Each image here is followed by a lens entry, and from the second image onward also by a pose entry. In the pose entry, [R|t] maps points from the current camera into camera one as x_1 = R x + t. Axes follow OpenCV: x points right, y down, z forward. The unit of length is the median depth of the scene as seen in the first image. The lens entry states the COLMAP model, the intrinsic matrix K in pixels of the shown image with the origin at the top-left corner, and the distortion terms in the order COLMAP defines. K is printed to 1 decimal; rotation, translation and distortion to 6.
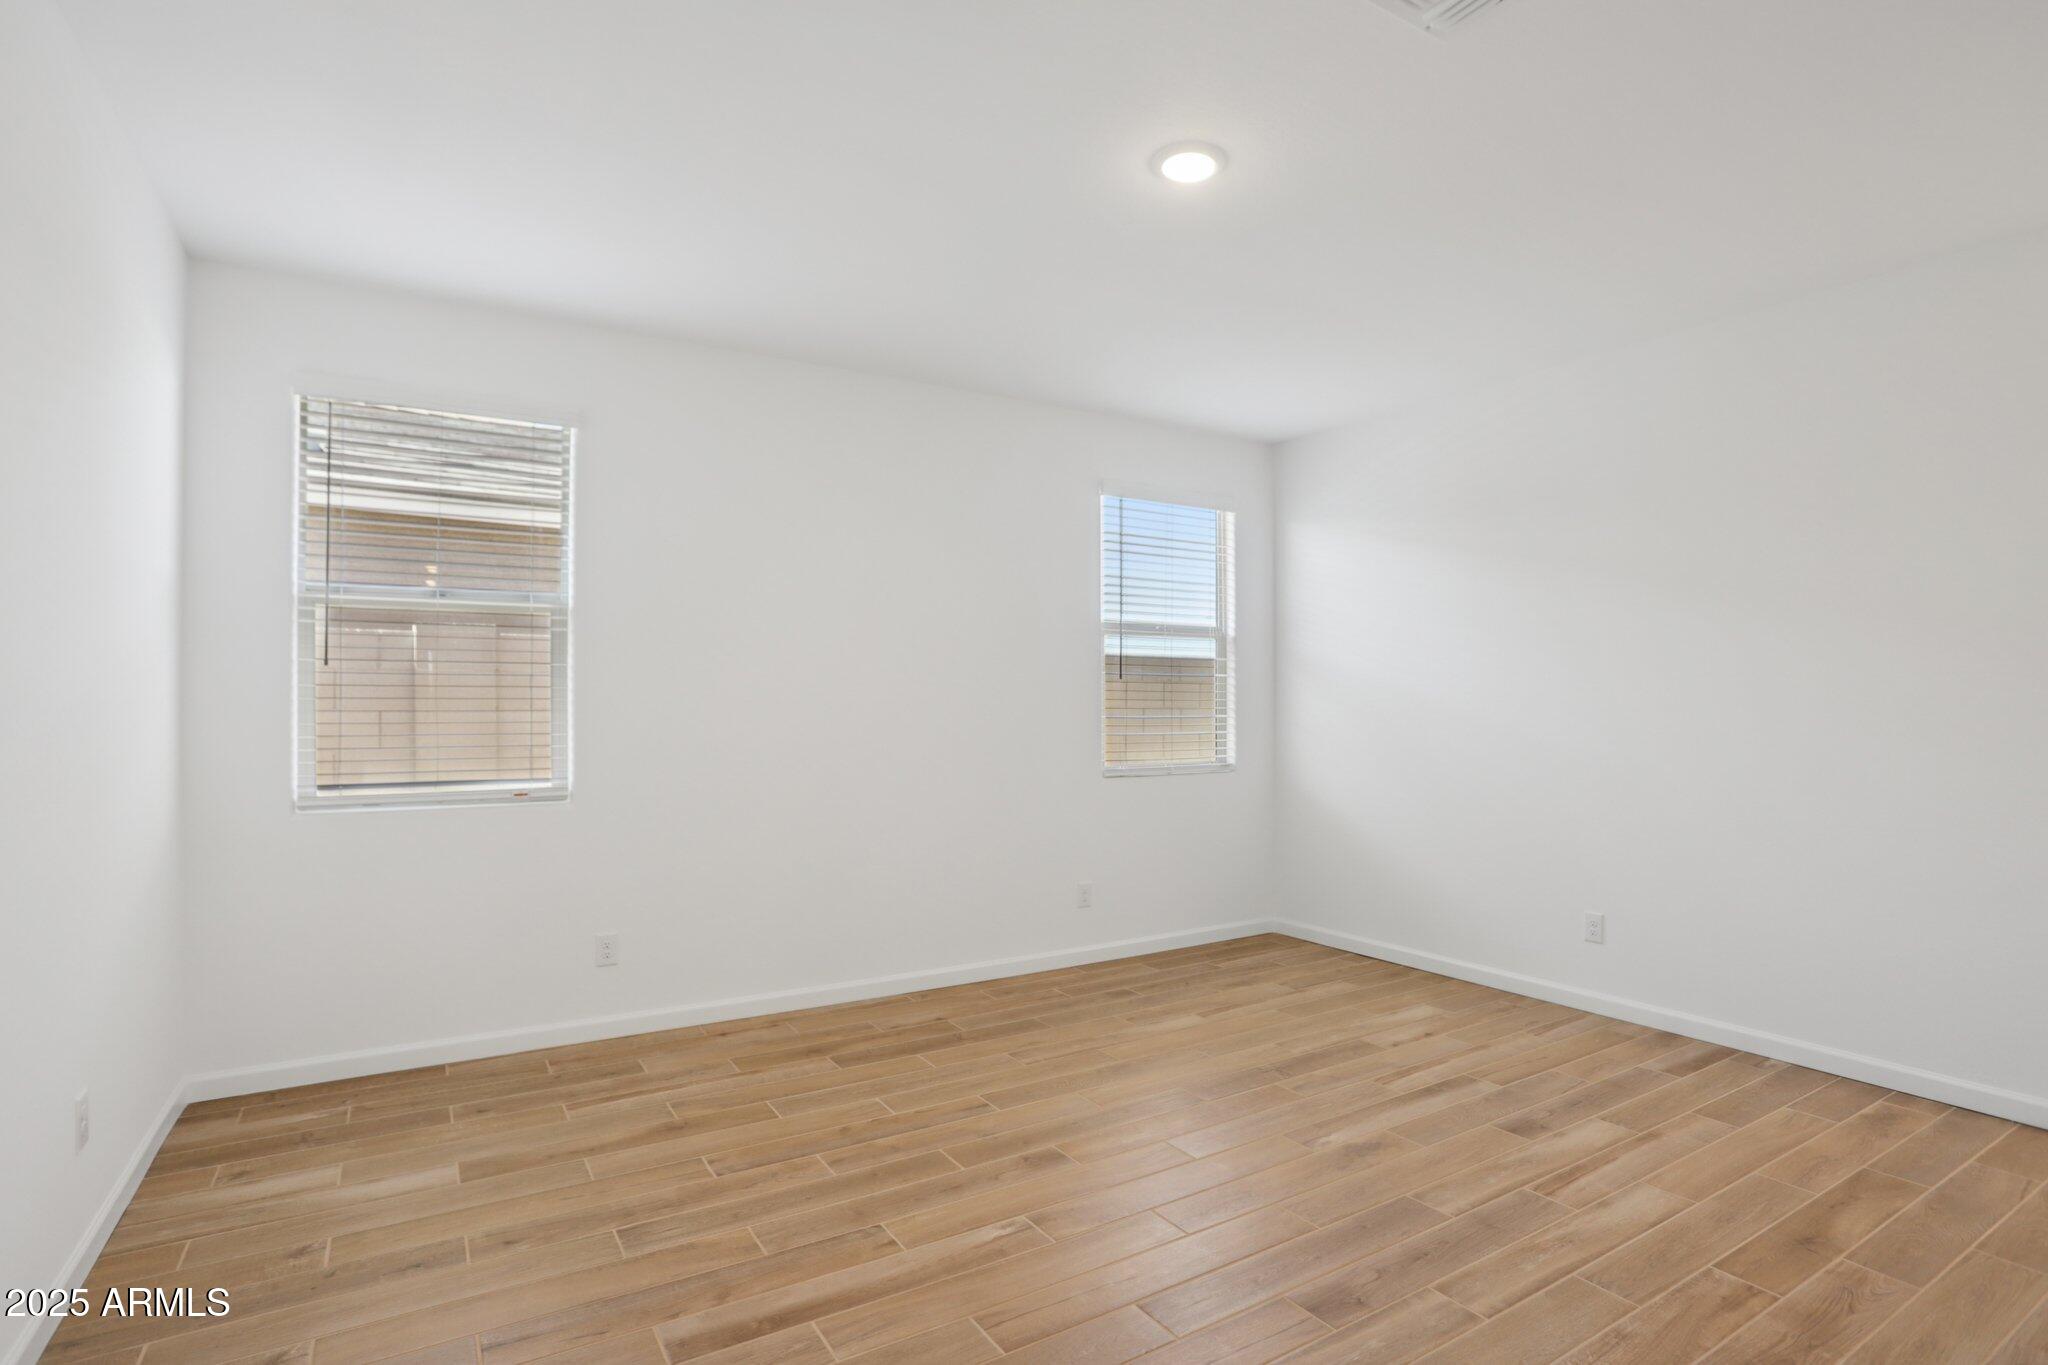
lens RADIAL K [[1023.5, 0, 1029.0], [0, 1023.5, 667.6], [0, 0, 1]] dist [-0.060652, 0.029600]
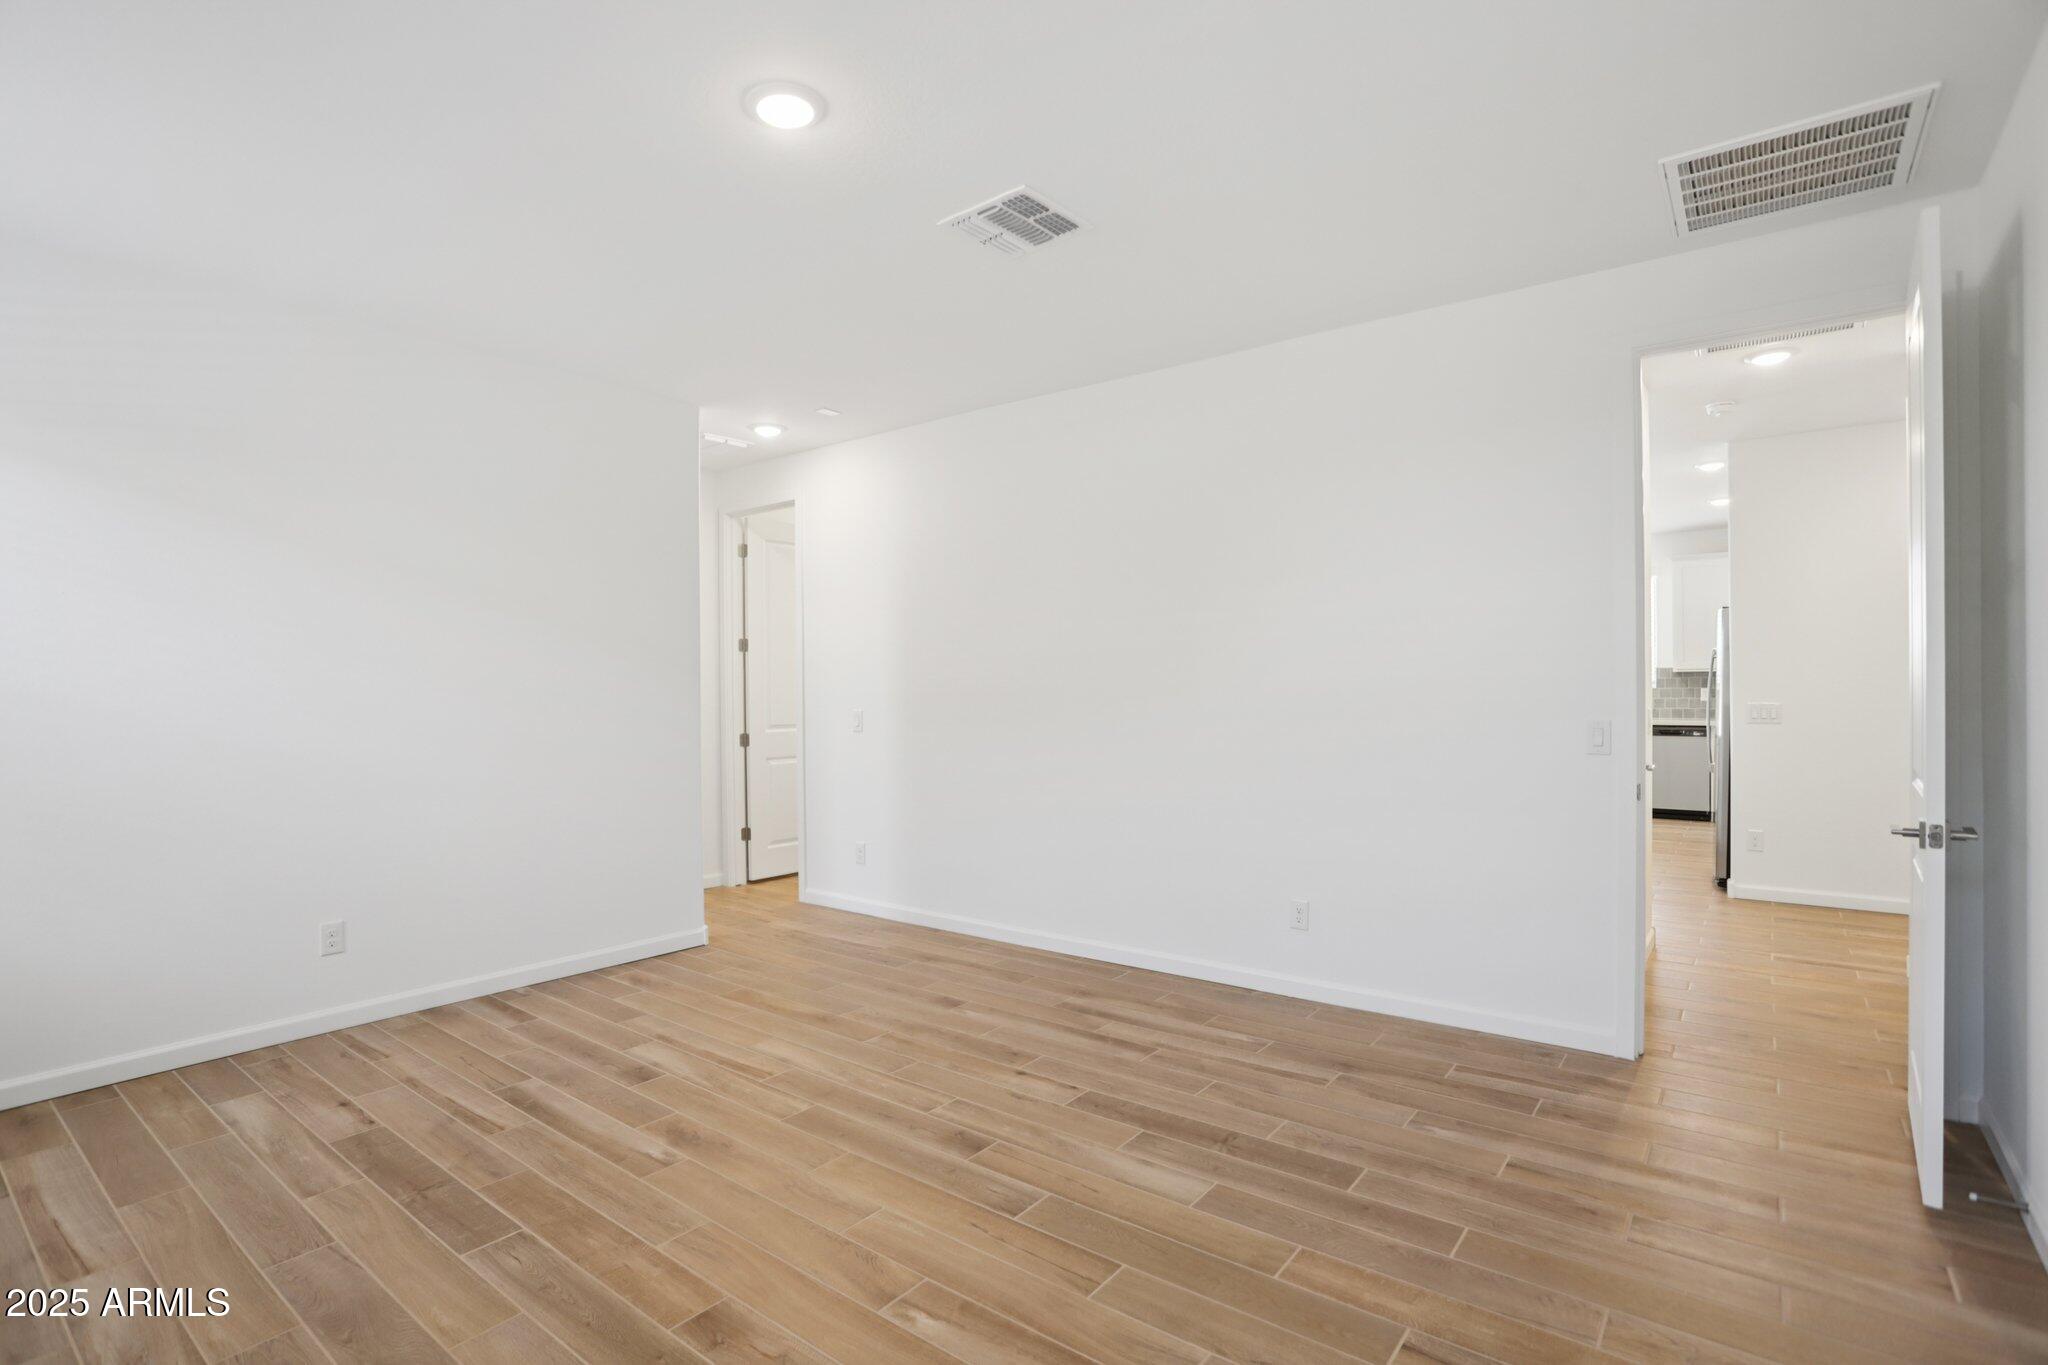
lens RADIAL K [[995.7, 0, 1019.9], [0, 995.7, 690.5], [0, 0, 1]] dist [0.020222, 0.000205]
pose [[-0.331498, -0.000905, 0.943456, -0.604278], [-0.030704, 0.999480, -0.009830, 0.032225], [-0.942956, -0.032226, -0.331353, 0.874884]]
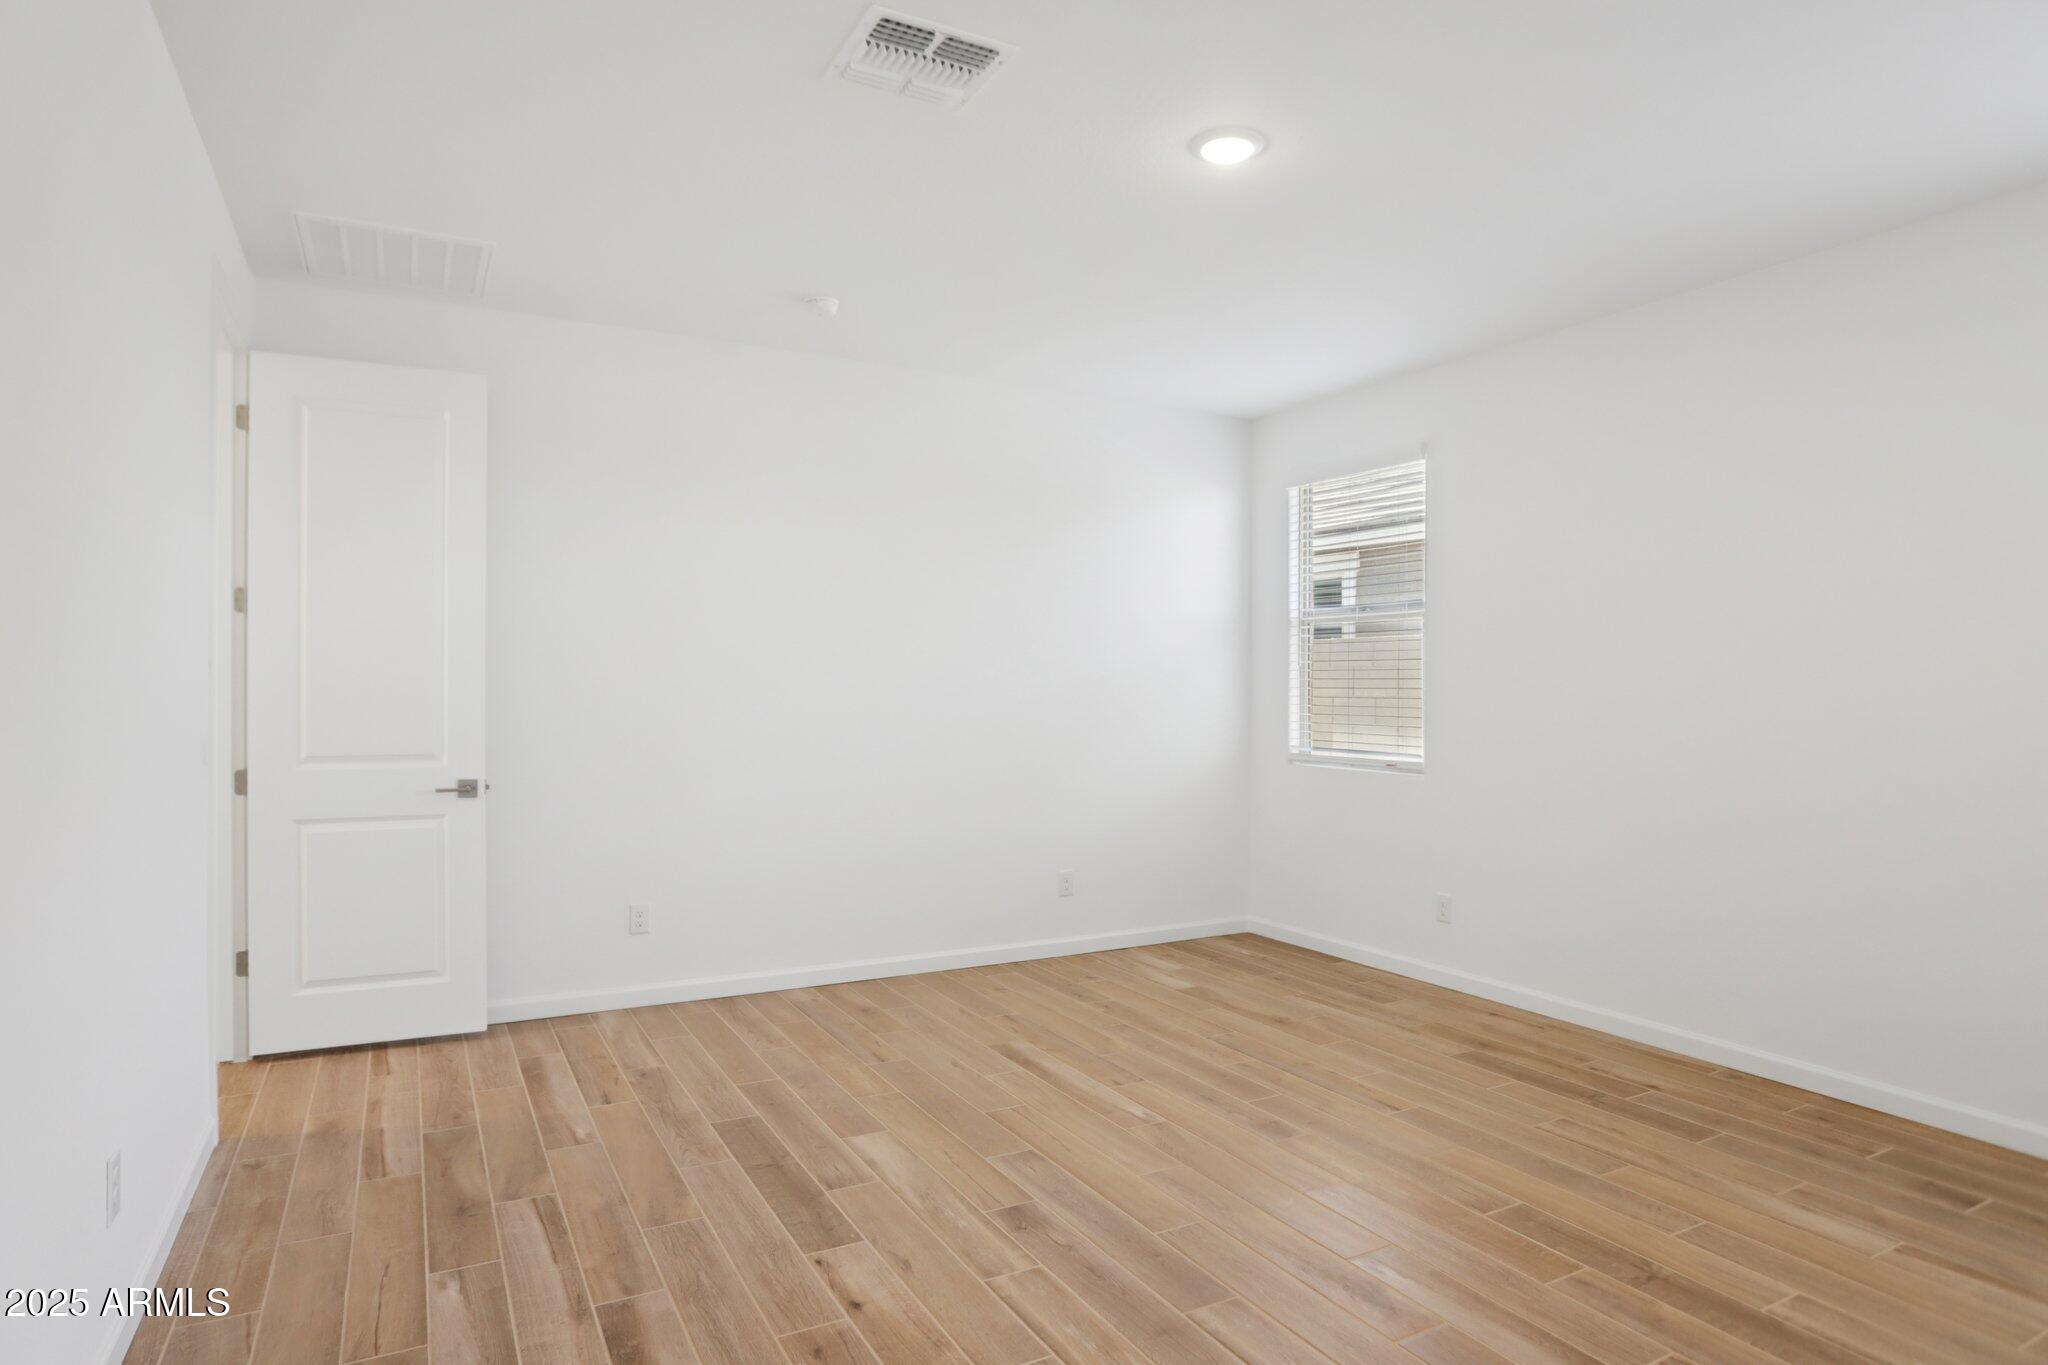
lens RADIAL K [[1157.3, 0, 1024.0], [0, 1157.3, 682.5], [0, 0, 1]] dist [-0.001172, 0.018608]
pose [[-0.065343, -0.012445, -0.997785, 1.017207], [0.036041, 0.999240, -0.014824, 0.033072], [0.997212, -0.036930, -0.064844, 0.699398]]
